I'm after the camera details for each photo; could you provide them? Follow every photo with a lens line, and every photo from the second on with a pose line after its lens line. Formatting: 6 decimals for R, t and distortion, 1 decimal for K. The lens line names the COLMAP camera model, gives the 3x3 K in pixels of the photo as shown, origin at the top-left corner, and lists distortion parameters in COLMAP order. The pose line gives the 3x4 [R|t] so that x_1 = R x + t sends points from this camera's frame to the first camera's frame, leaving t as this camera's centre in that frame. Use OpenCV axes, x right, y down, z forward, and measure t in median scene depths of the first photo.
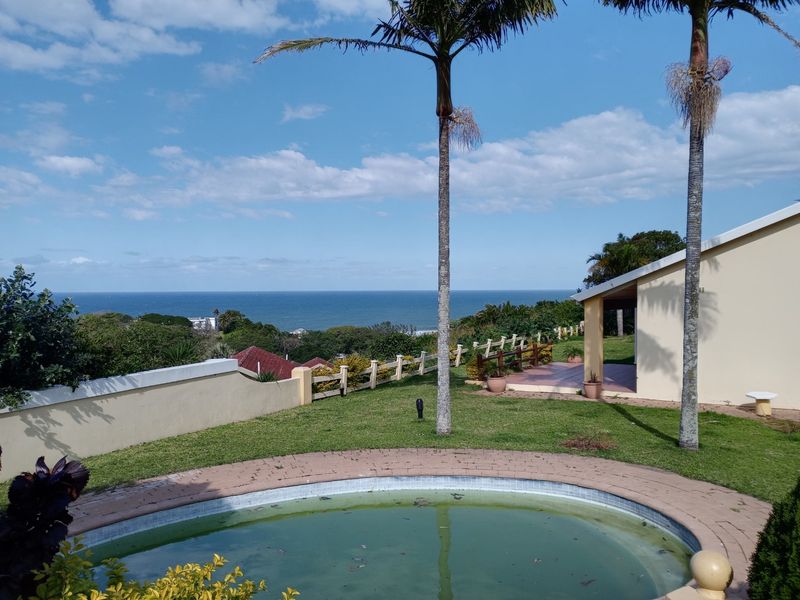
lens RADIAL K [[607.5, 0, 405.4], [0, 607.5, 299.3], [0, 0, 1]] dist [0.035745, -0.031944]
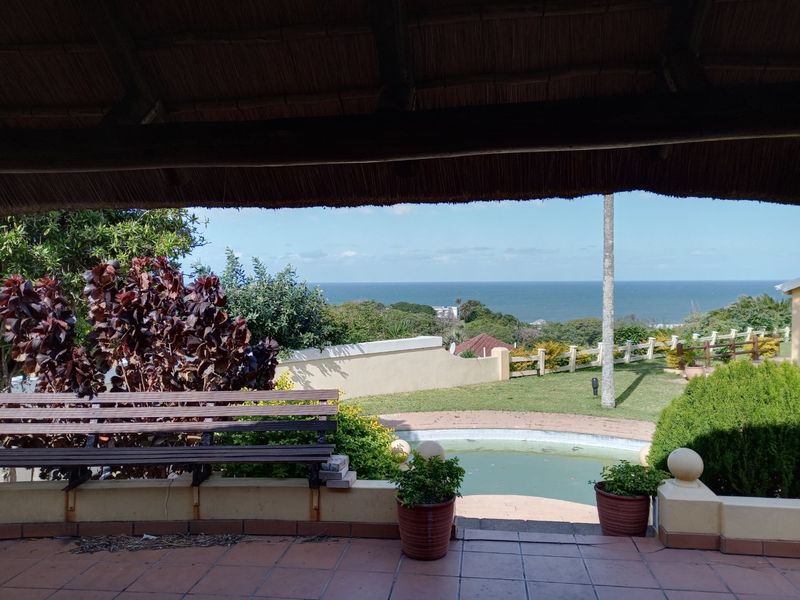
lens RADIAL K [[607.5, 0, 405.4], [0, 607.5, 299.3], [0, 0, 1]] dist [0.035745, -0.031944]
pose [[0.926767, 0.010195, -0.375498, 0.104927], [-0.004117, 0.999847, 0.016986, 0.002149], [0.375614, -0.014196, 0.926668, -0.143581]]
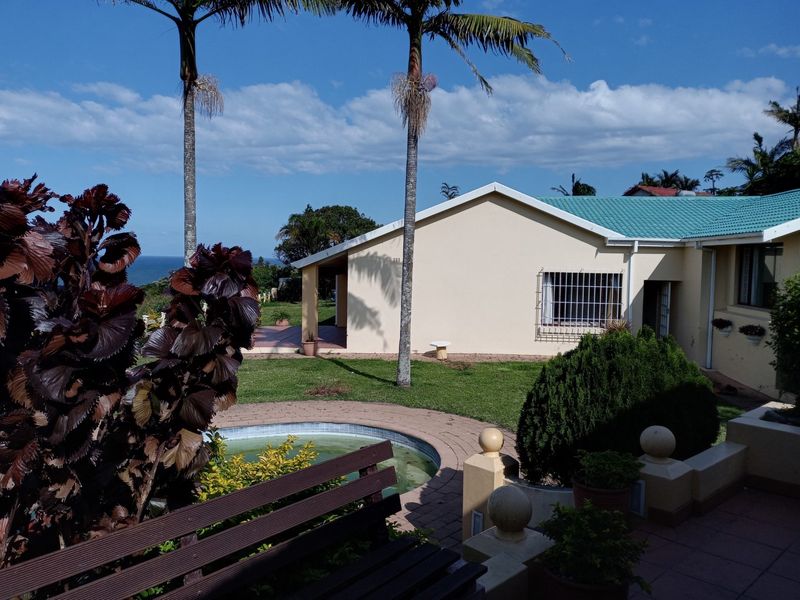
lens RADIAL K [[607.5, 0, 405.4], [0, 607.5, 299.3], [0, 0, 1]] dist [0.035745, -0.031944]
pose [[0.866913, -0.012991, 0.498289, -0.099903], [-0.013512, 0.998680, 0.049545, 0.002322], [-0.498276, -0.049685, 0.865594, -0.046990]]
